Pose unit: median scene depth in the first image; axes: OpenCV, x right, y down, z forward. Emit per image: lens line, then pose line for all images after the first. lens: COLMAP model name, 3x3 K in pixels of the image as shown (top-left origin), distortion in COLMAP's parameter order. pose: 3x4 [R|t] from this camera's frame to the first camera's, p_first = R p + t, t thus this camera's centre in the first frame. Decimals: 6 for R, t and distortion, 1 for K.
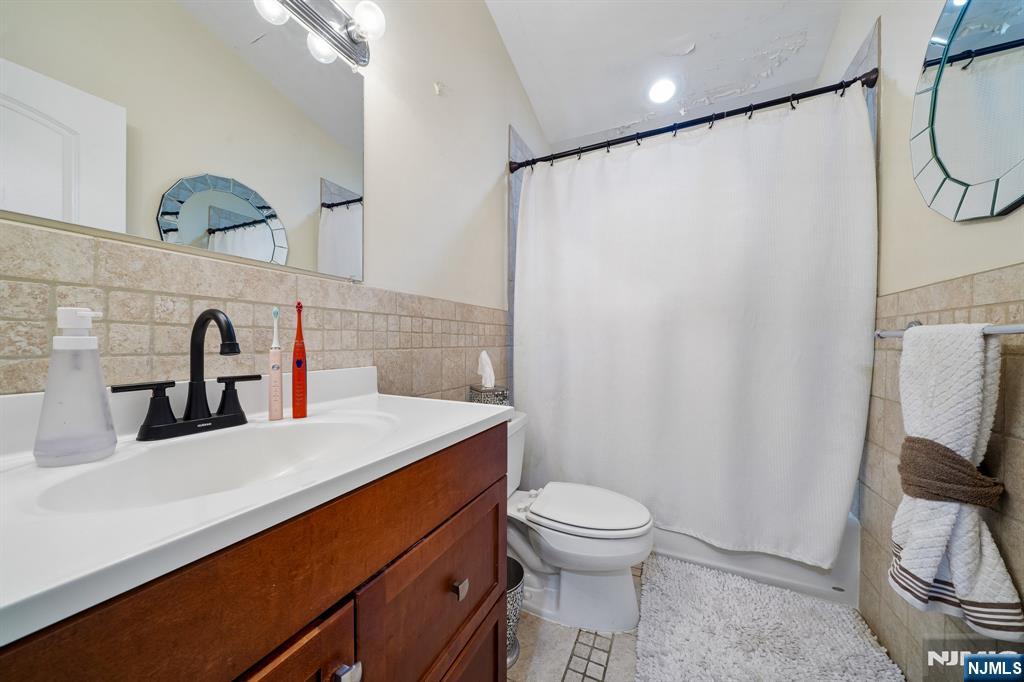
lens RADIAL K [[355.3, 0, 513.0], [0, 355.3, 343.9], [0, 0, 1]] dist [0.000048, 0.000003]
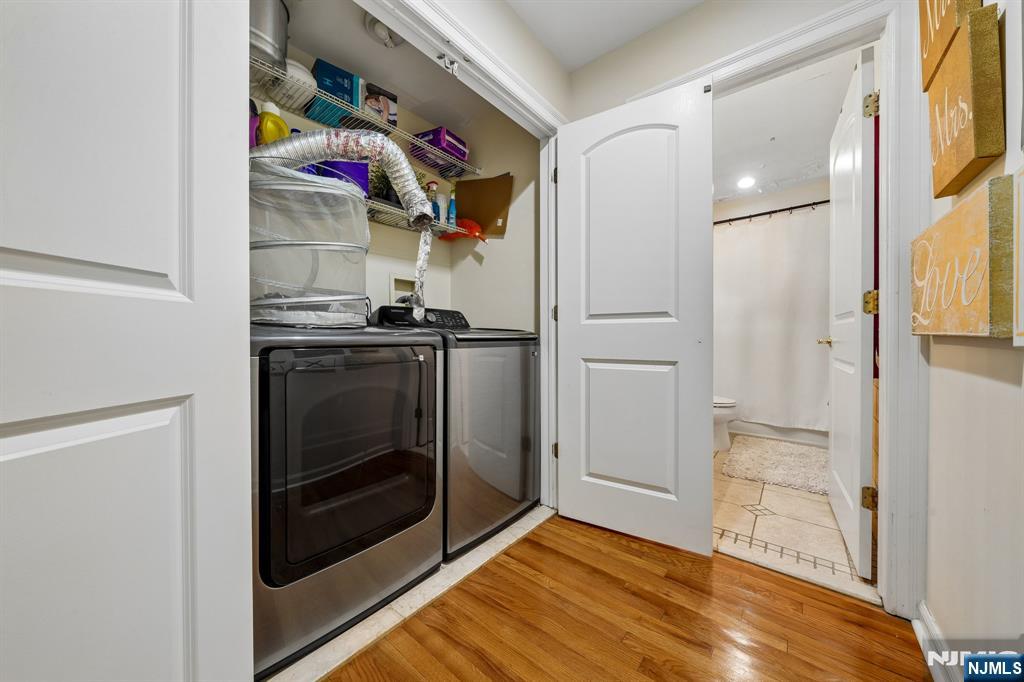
lens RADIAL K [[355.3, 0, 510.4], [0, 355.3, 337.6], [0, 0, 1]] dist [0.000048, 0.000003]
pose [[0.973036, -0.004948, -0.230599, -0.409983], [0.005353, 0.999985, 0.001133, 0.063104], [0.230590, -0.002337, 0.973048, -1.287924]]
